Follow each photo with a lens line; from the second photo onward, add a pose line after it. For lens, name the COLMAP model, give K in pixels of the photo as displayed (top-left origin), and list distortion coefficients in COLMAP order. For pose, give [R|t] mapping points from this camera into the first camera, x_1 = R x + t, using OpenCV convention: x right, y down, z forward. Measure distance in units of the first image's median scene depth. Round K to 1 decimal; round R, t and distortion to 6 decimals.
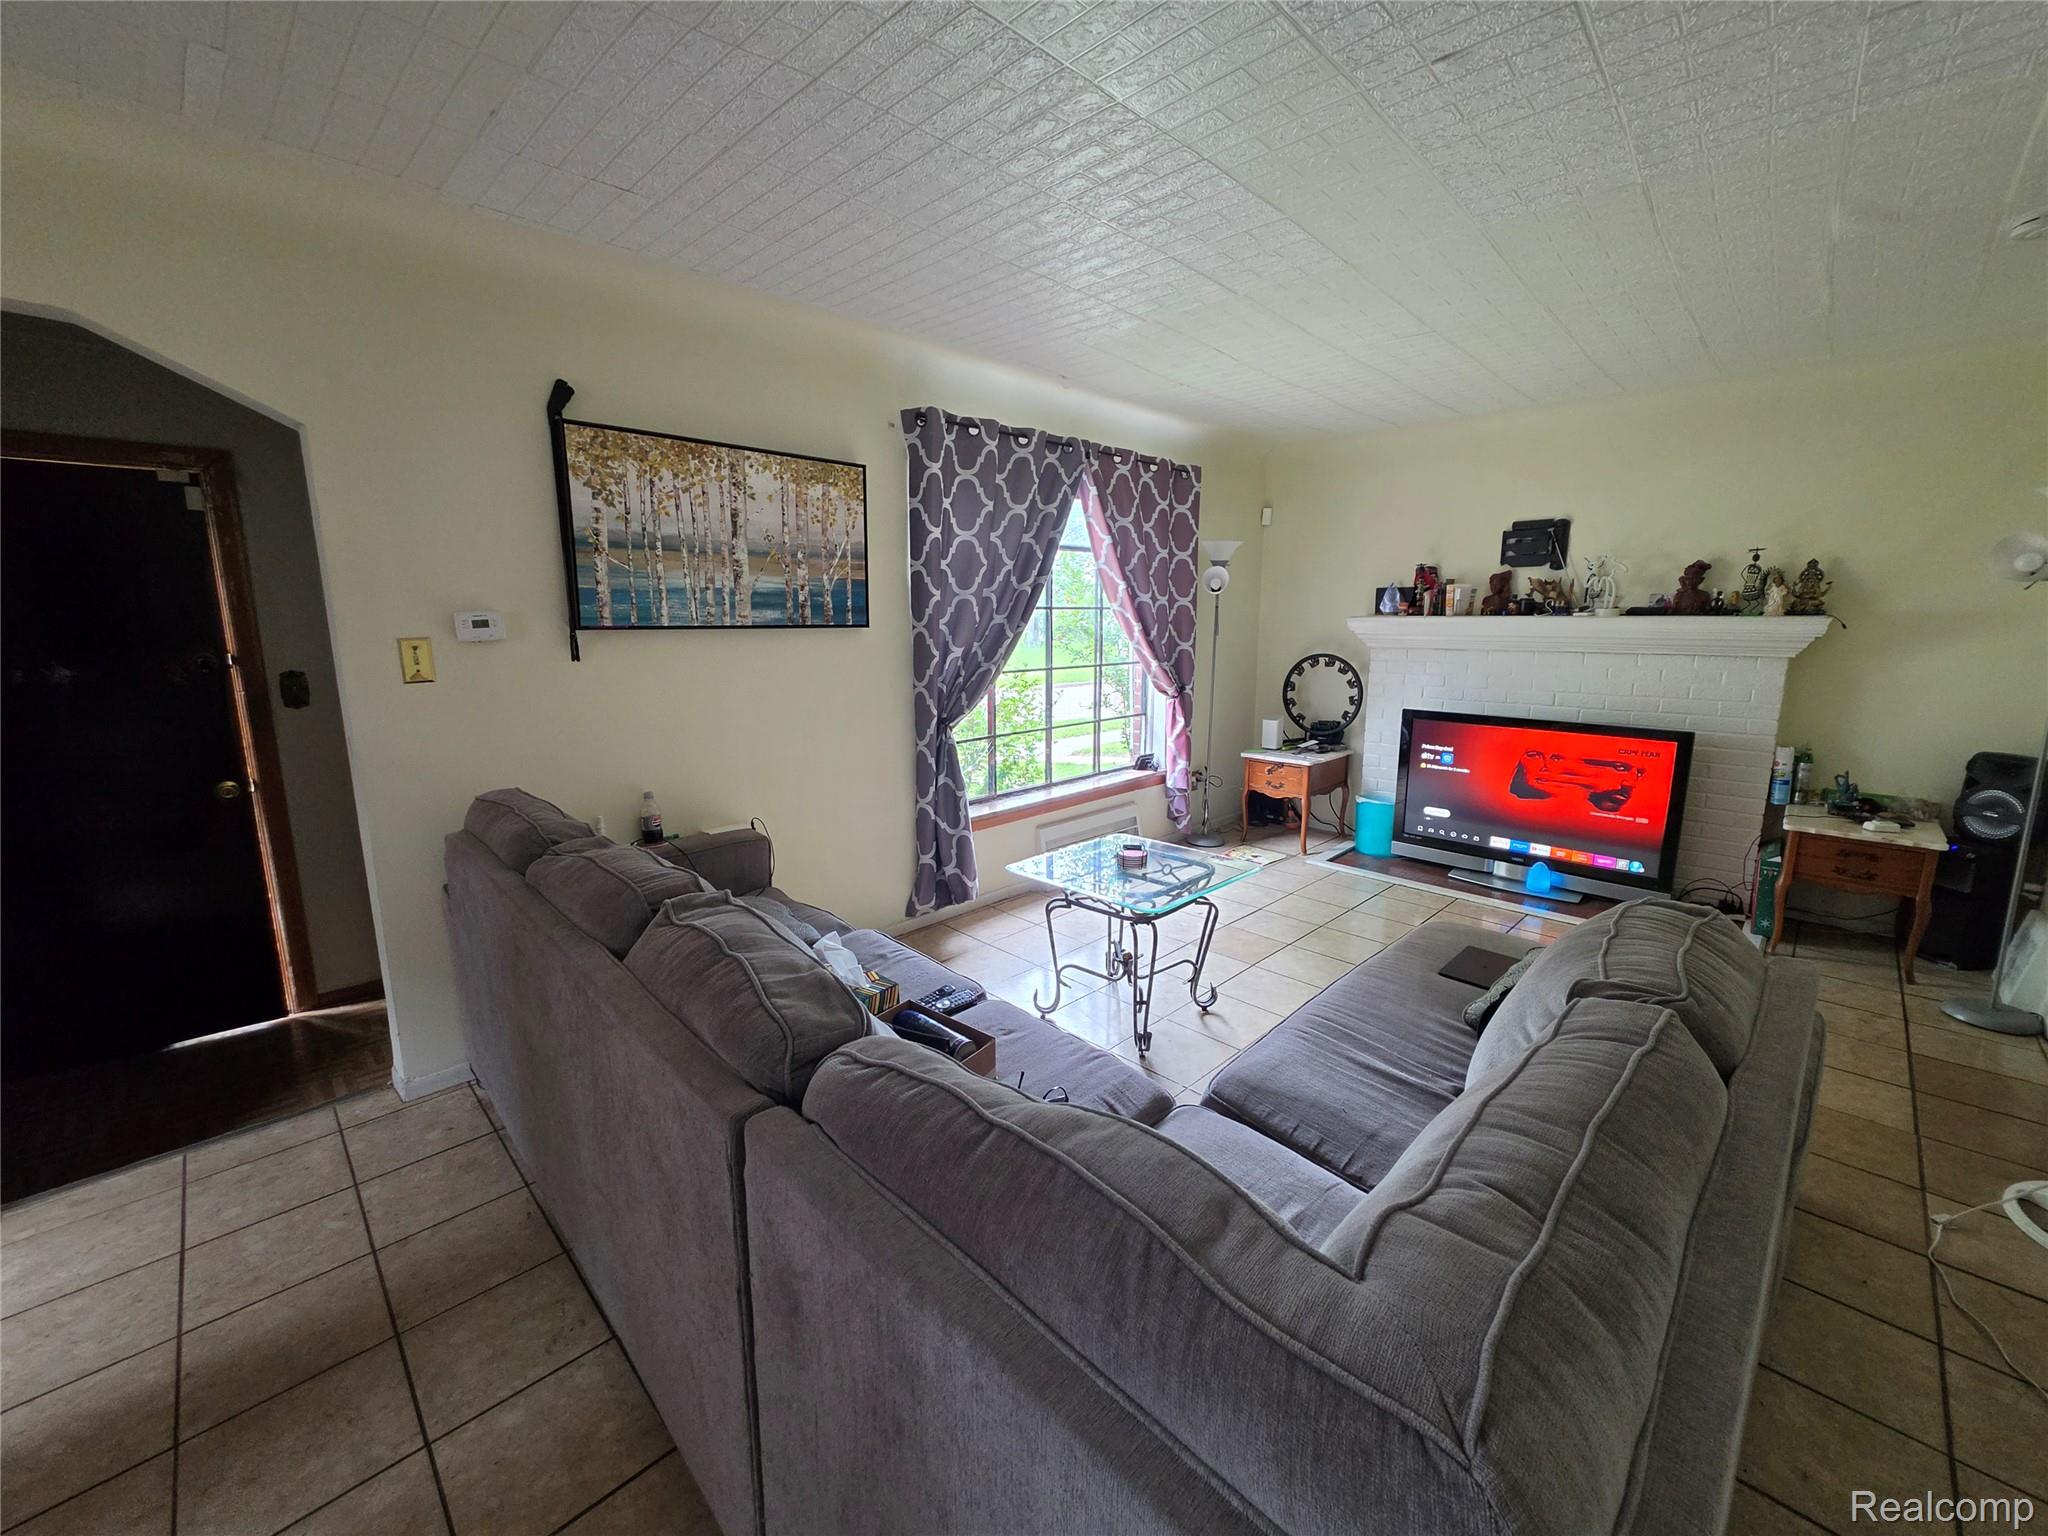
lens RADIAL K [[817.1, 0, 1024.9], [0, 817.1, 764.7], [0, 0, 1]] dist [-0.000604, 0.000150]
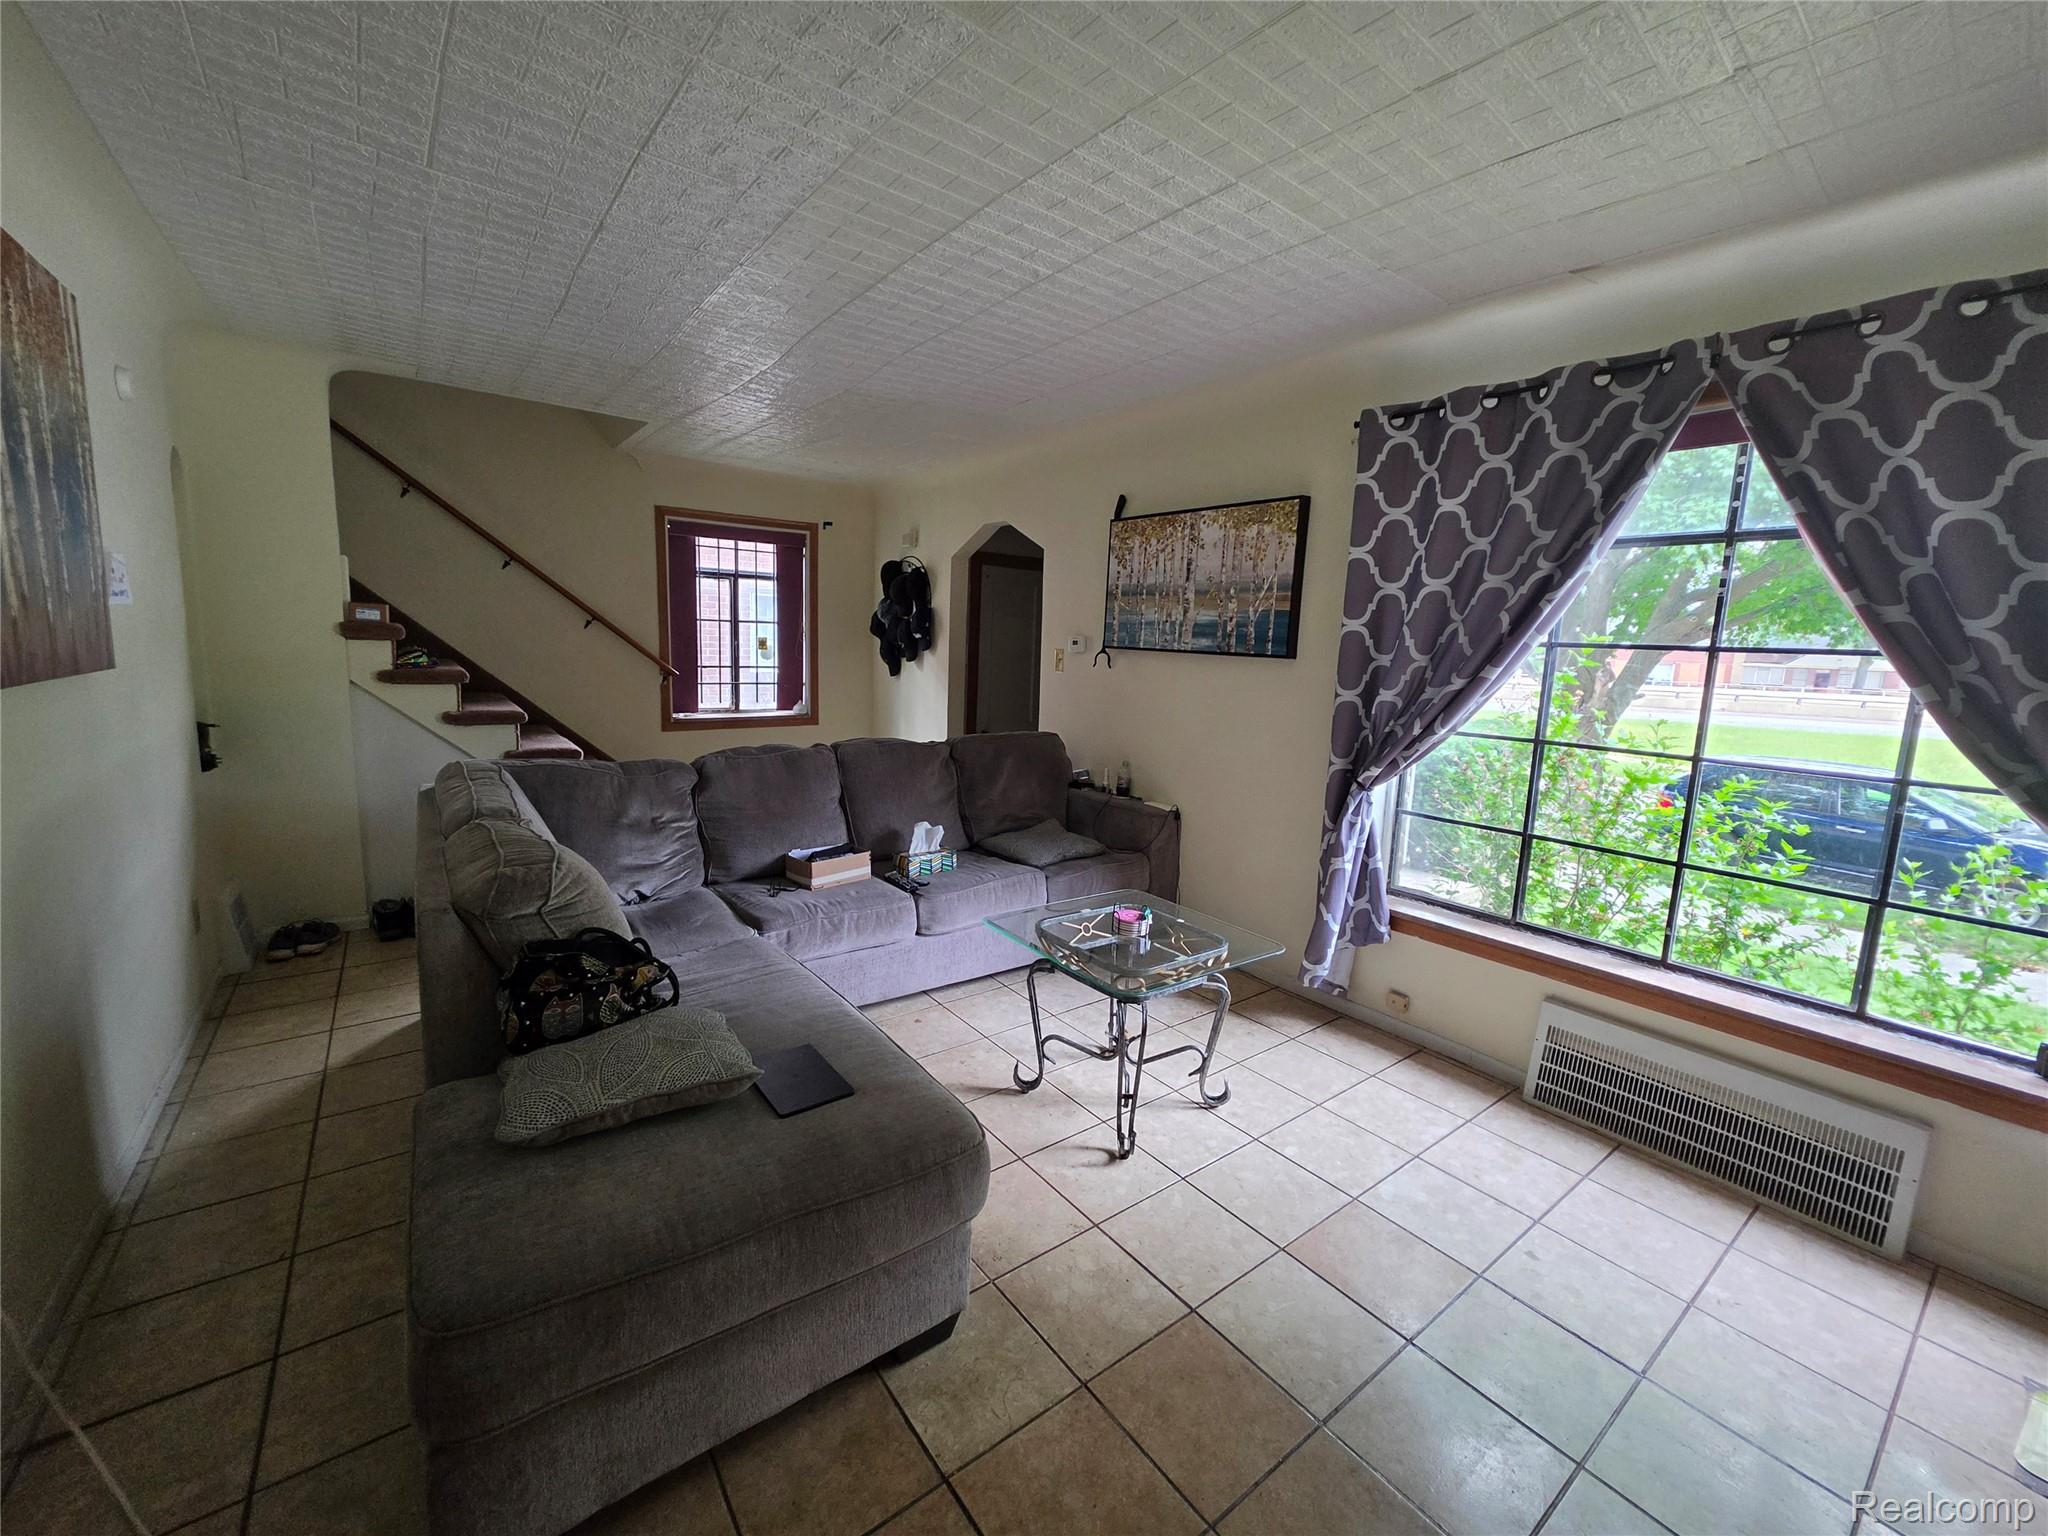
lens RADIAL K [[817.1, 0, 1022.1], [0, 817.1, 759.1], [0, 0, 1]] dist [-0.000604, 0.000150]
pose [[-0.136521, 0.143485, -0.980191, 0.914134], [-0.213934, 0.961836, 0.170595, -0.164719], [0.967261, 0.232986, -0.100614, 0.894553]]
